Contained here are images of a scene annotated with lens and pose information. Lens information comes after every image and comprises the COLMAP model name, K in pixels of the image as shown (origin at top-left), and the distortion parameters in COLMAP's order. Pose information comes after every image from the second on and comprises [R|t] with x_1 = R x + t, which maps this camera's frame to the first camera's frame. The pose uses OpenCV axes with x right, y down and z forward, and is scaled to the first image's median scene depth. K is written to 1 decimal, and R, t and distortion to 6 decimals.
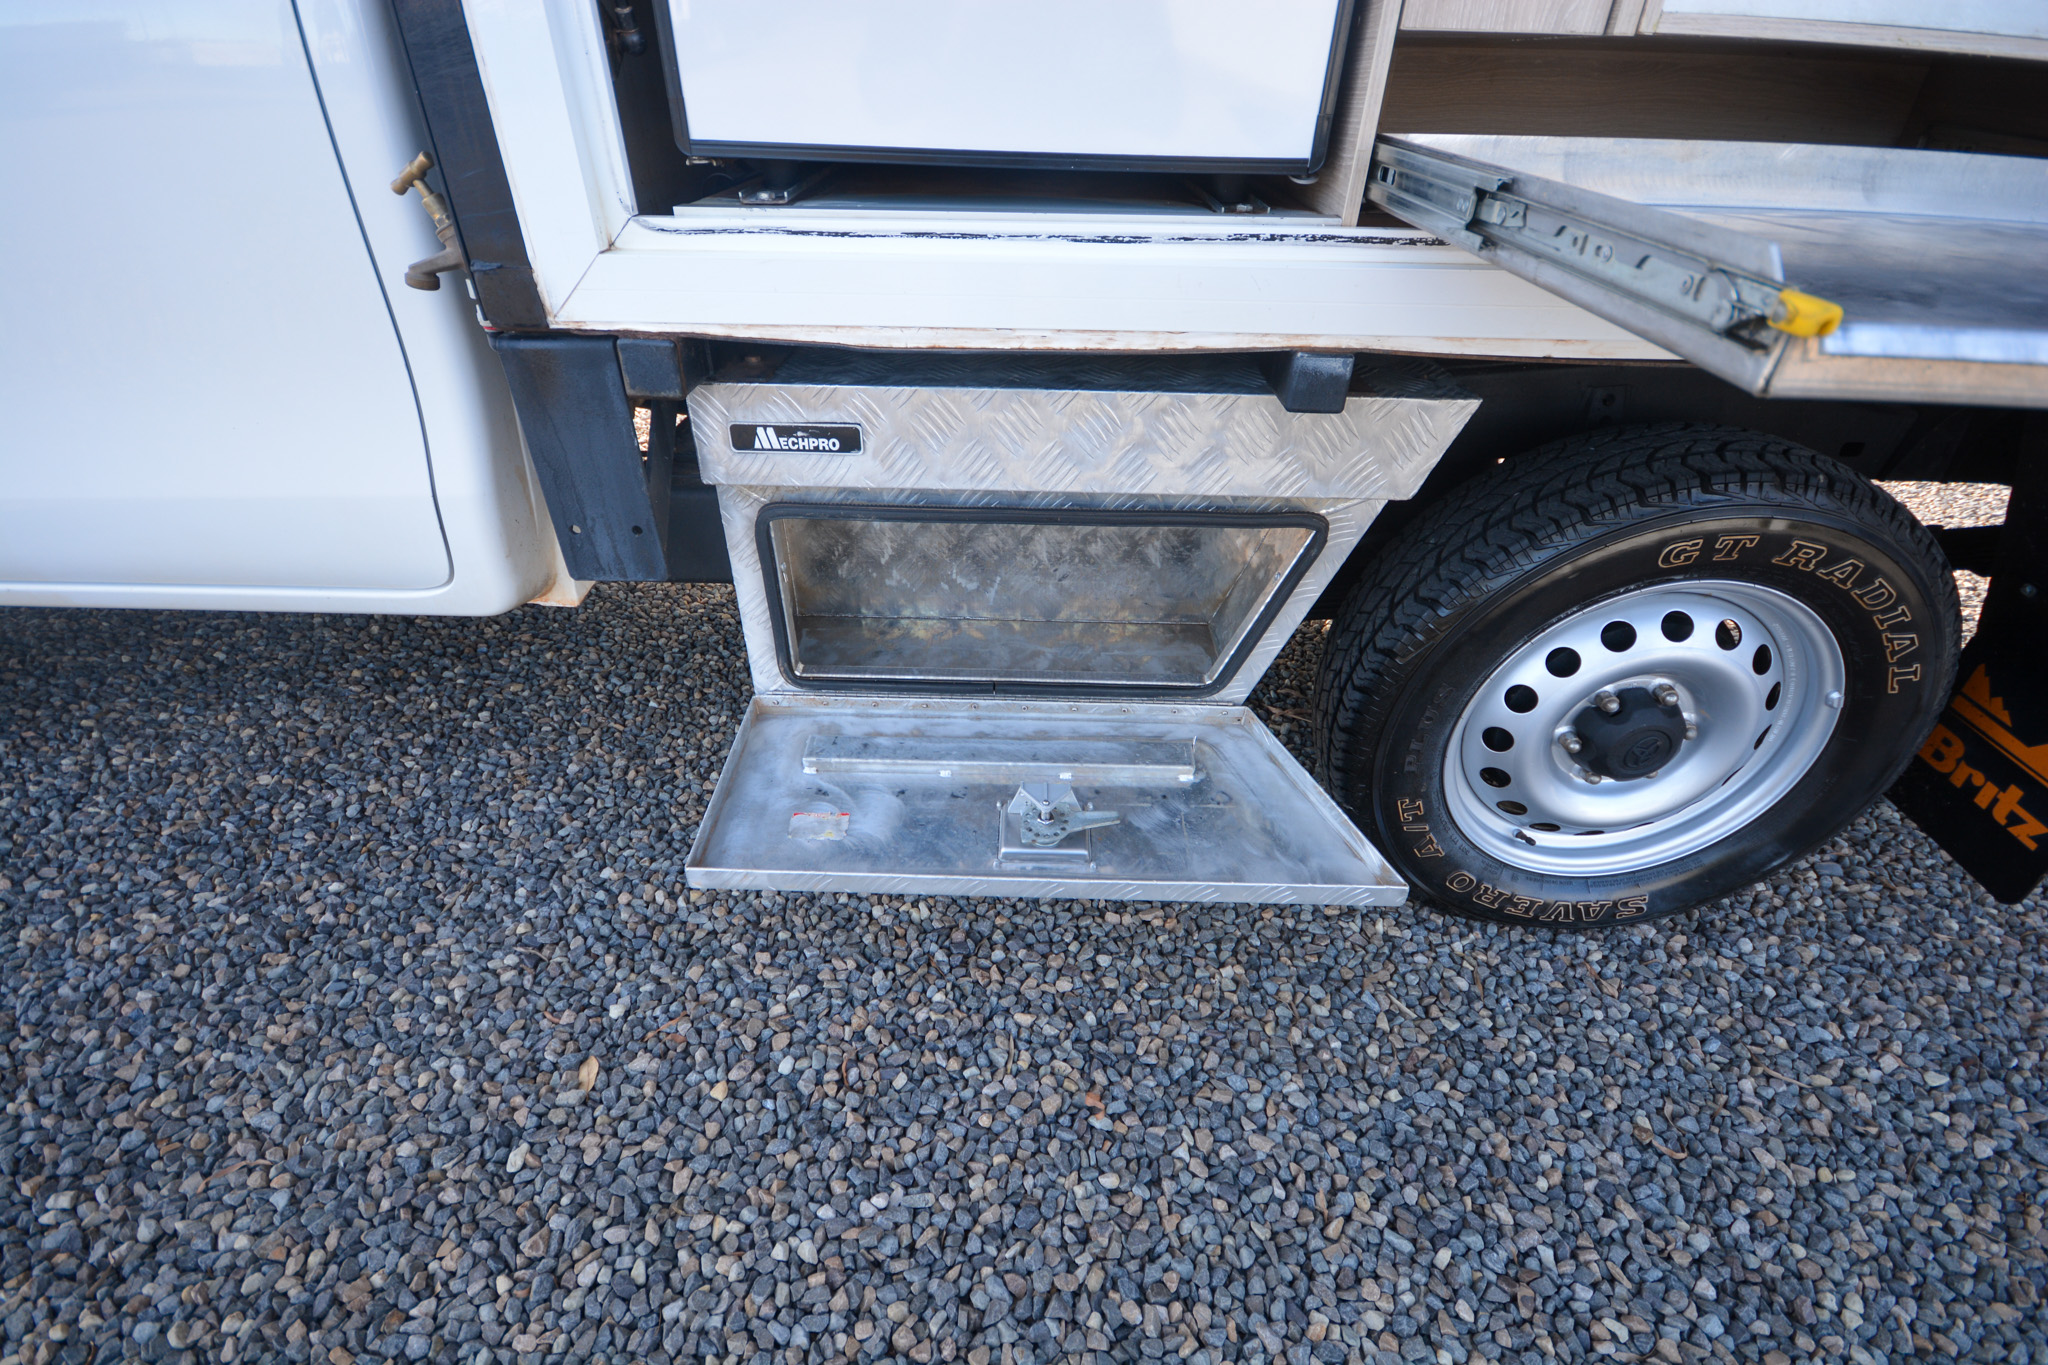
lens RADIAL K [[900.6, 0, 1015.9], [0, 900.6, 682.9], [0, 0, 1]] dist [0.006667, -0.011463]
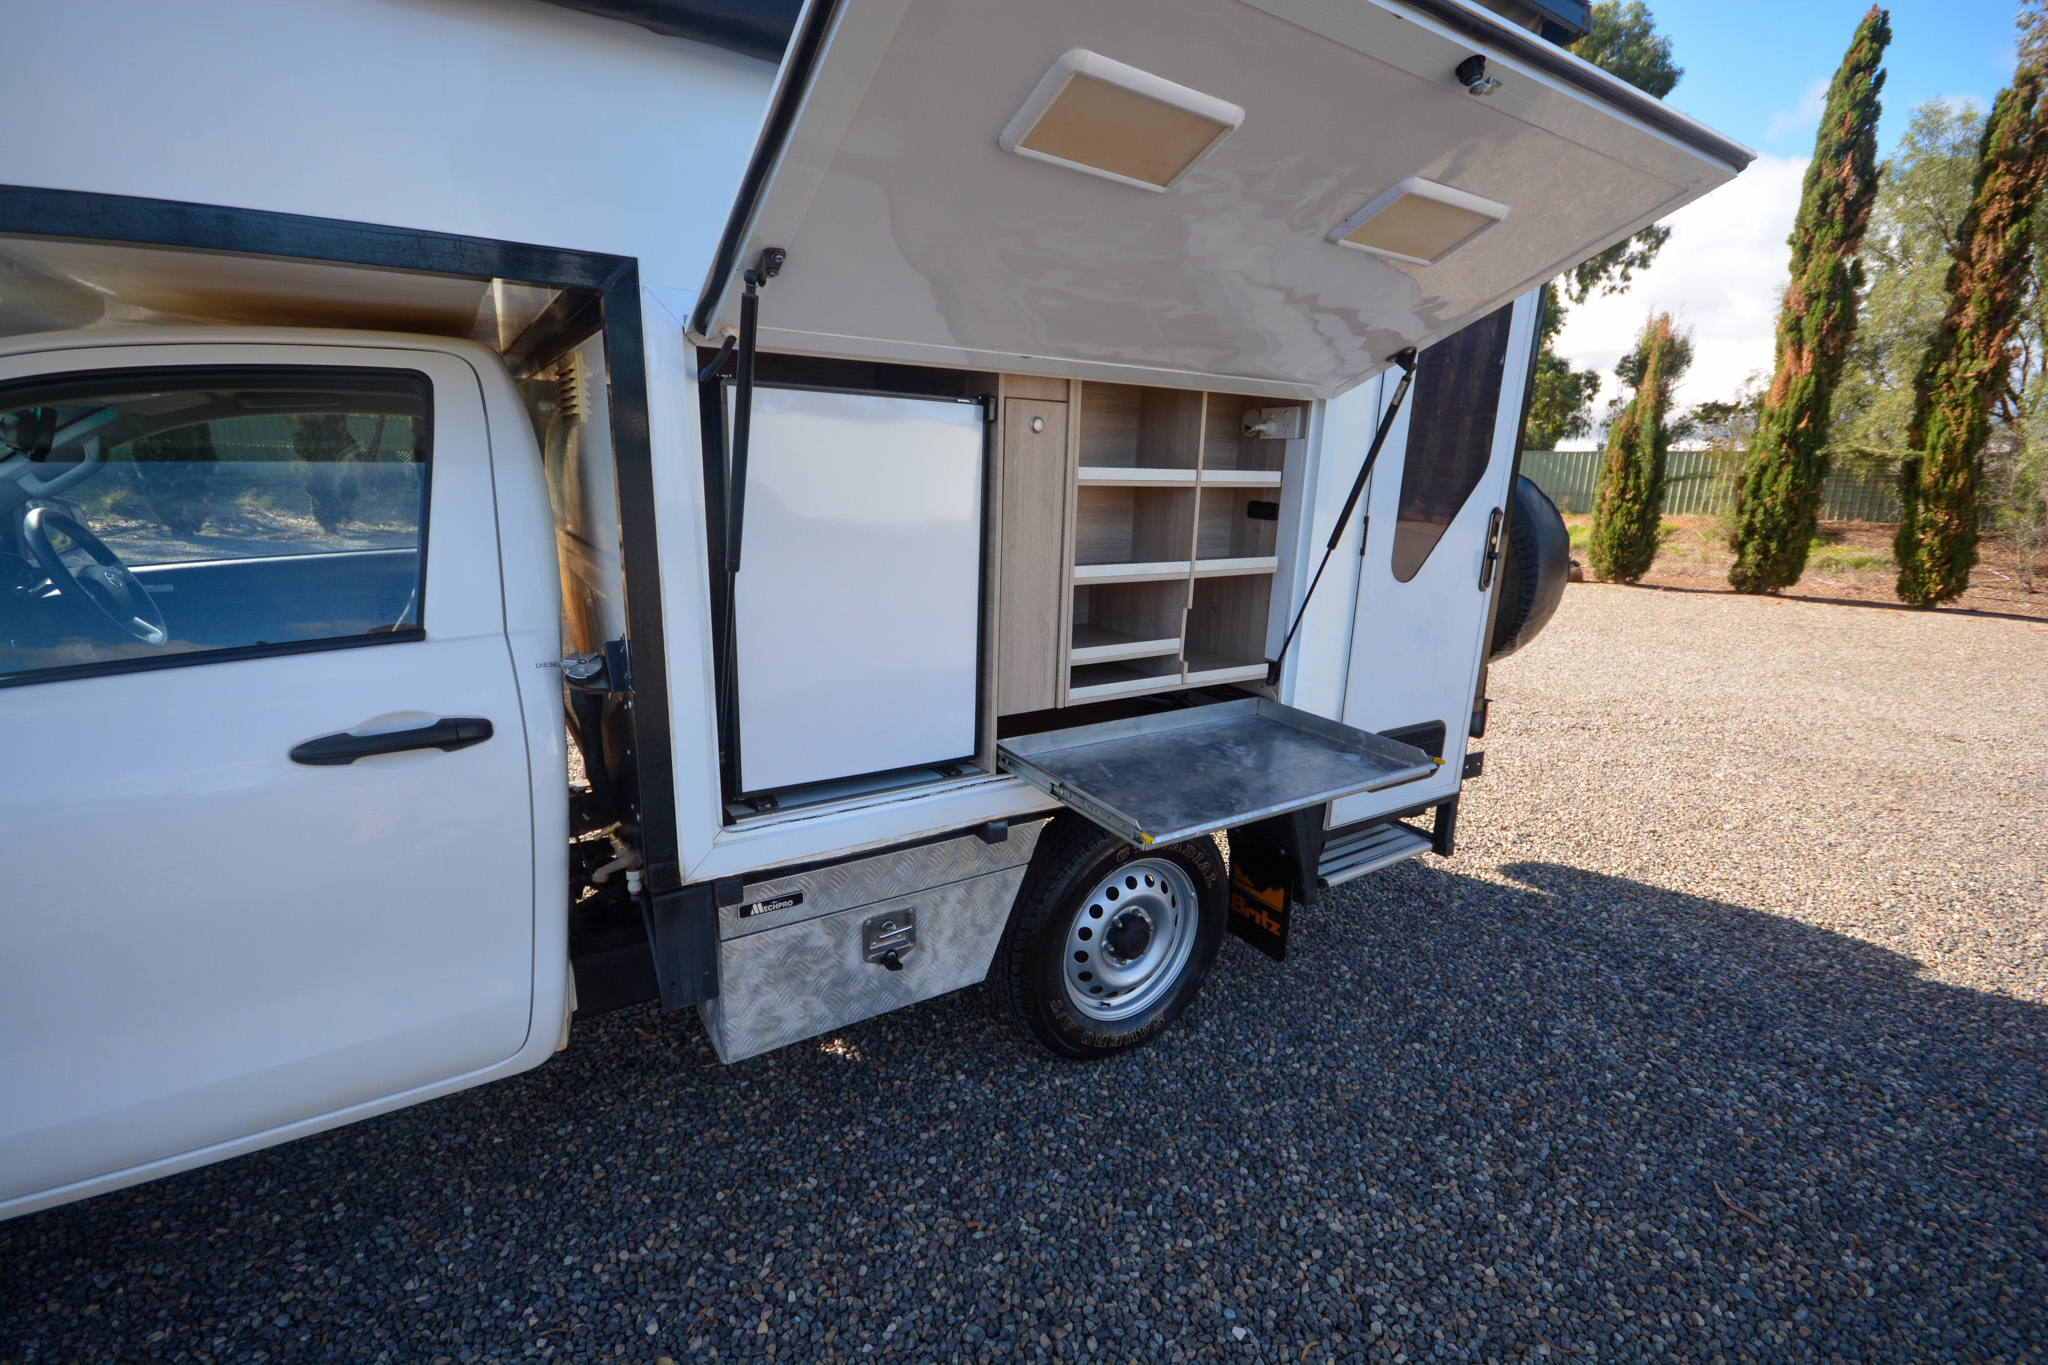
lens RADIAL K [[1061.7, 0, 985.1], [0, 1061.7, 637.8], [0, 0, 1]] dist [-0.000773, -0.000874]
pose [[0.830400, -0.126799, 0.542548, -0.897765], [0.302799, 0.920111, -0.248411, -0.073578], [-0.467706, 0.370564, 0.802455, -1.143455]]
